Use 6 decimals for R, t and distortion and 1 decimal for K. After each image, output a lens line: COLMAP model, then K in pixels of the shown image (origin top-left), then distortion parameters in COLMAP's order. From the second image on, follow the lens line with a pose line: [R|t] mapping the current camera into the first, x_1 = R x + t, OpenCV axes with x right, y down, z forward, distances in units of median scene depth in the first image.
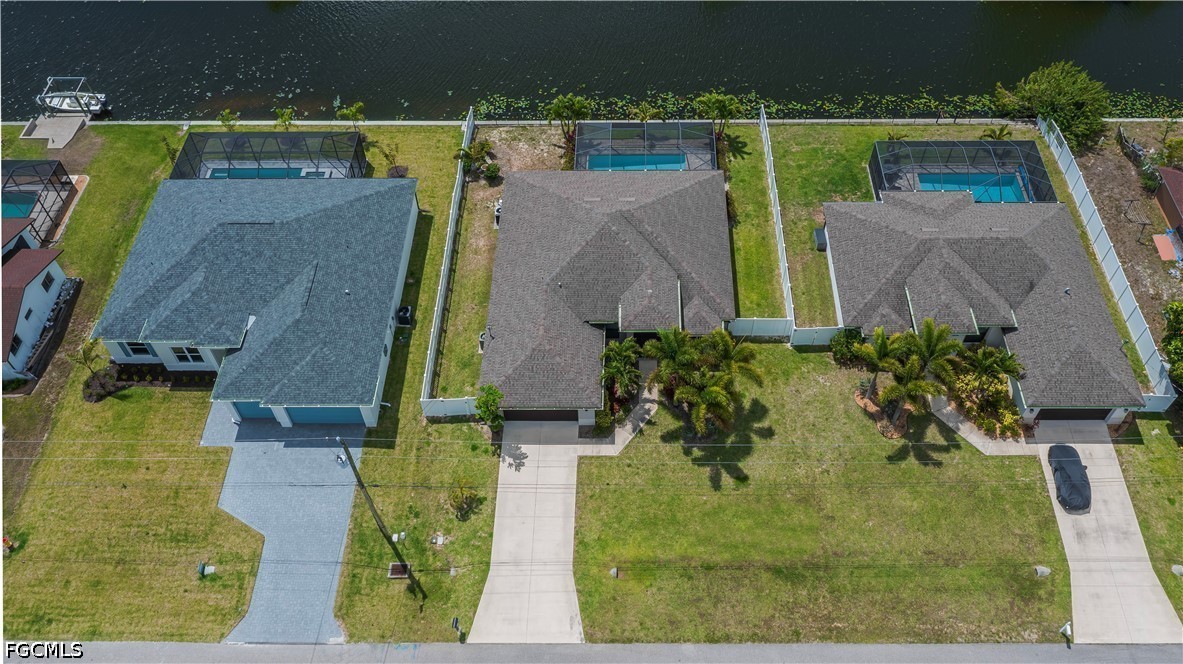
lens RADIAL K [[919.2, 0, 625.5], [0, 919.2, 333.5], [0, 0, 1]] dist [-0.007318, -0.001081]
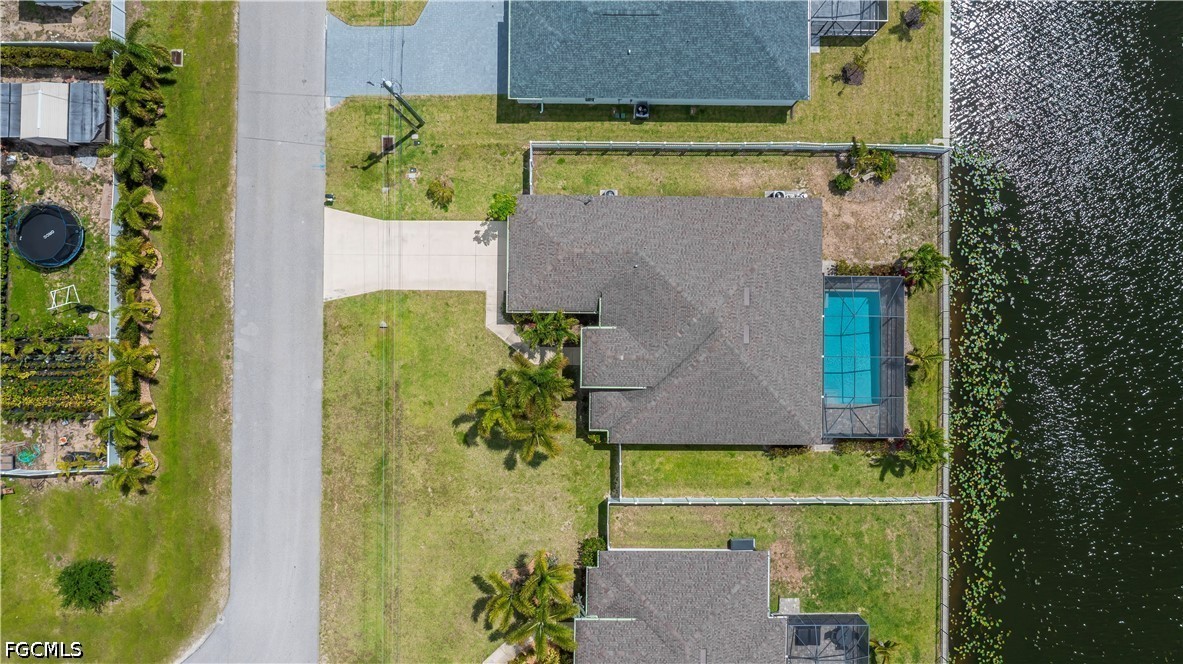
lens RADIAL K [[919.2, 0, 625.5], [0, 919.2, 333.5], [0, 0, 1]] dist [-0.007318, -0.001081]
pose [[-0.001025, 0.999970, -0.007685, 0.006857], [-0.804217, 0.003743, 0.594324, -0.604502], [0.594335, 0.006790, 0.804189, 0.197496]]
